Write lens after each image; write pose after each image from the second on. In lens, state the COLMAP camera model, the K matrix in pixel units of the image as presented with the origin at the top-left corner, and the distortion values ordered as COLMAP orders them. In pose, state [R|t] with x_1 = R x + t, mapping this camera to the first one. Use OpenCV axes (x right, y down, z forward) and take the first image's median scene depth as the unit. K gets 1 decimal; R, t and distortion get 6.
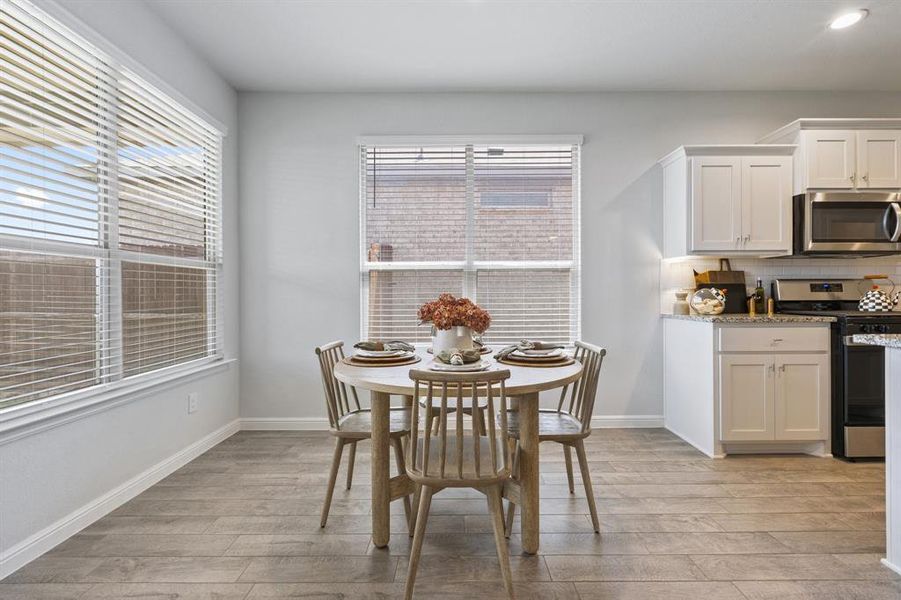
lens RADIAL K [[406.7, 0, 457.1], [0, 406.7, 292.1], [0, 0, 1]] dist [0.005544, -0.000249]
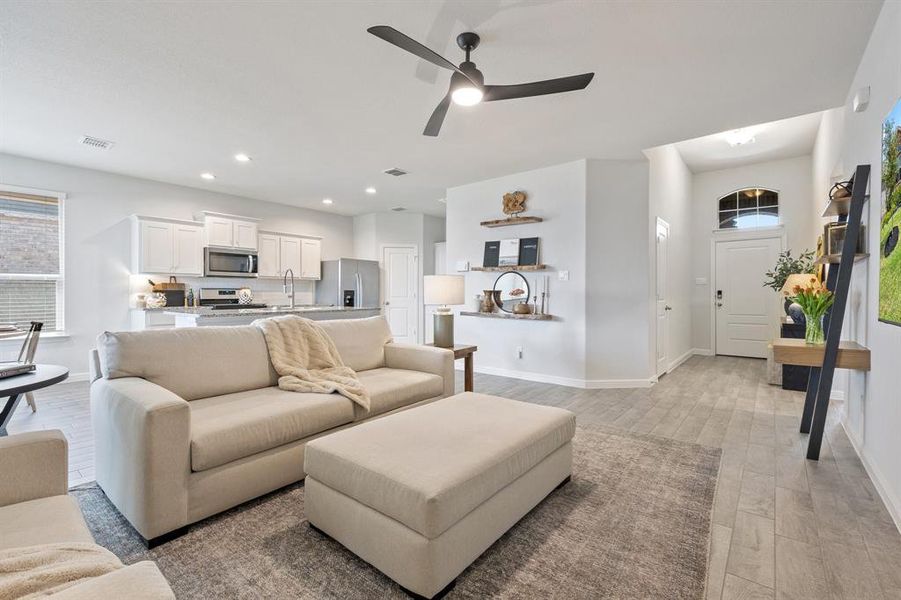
lens RADIAL K [[406.7, 0, 443.7], [0, 406.7, 295.5], [0, 0, 1]] dist [0.005544, -0.000249]
pose [[0.636050, 0.003103, 0.771642, 0.023547], [0.011572, 0.999841, -0.013558, 0.041941], [-0.771561, 0.017553, 0.635913, -1.106138]]
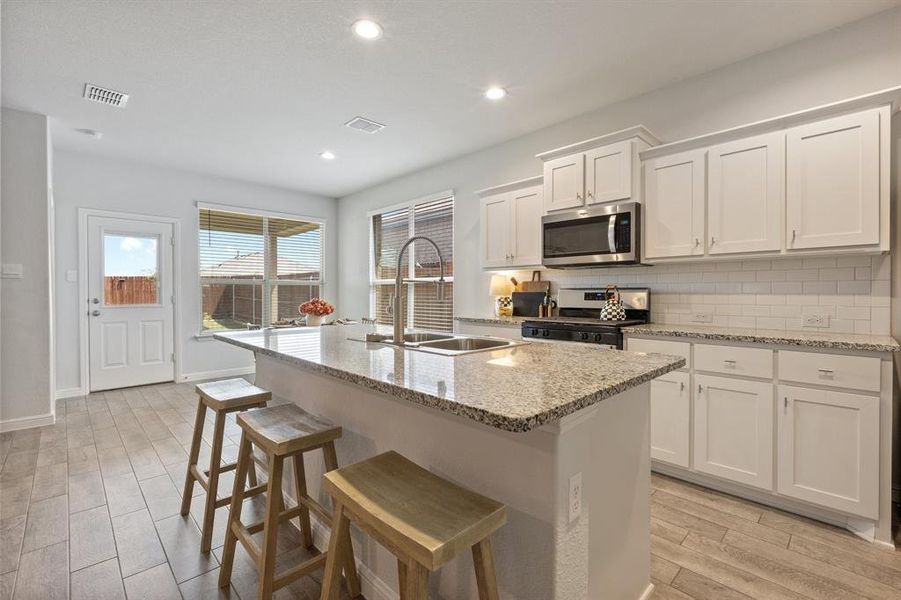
lens RADIAL K [[406.7, 0, 454.1], [0, 406.7, 293.7], [0, 0, 1]] dist [0.005544, -0.000249]
pose [[0.690401, 0.009043, -0.723370, 1.379508], [-0.015704, 0.999874, -0.002489, -0.009642], [0.723256, 0.013078, 0.690456, 0.005285]]
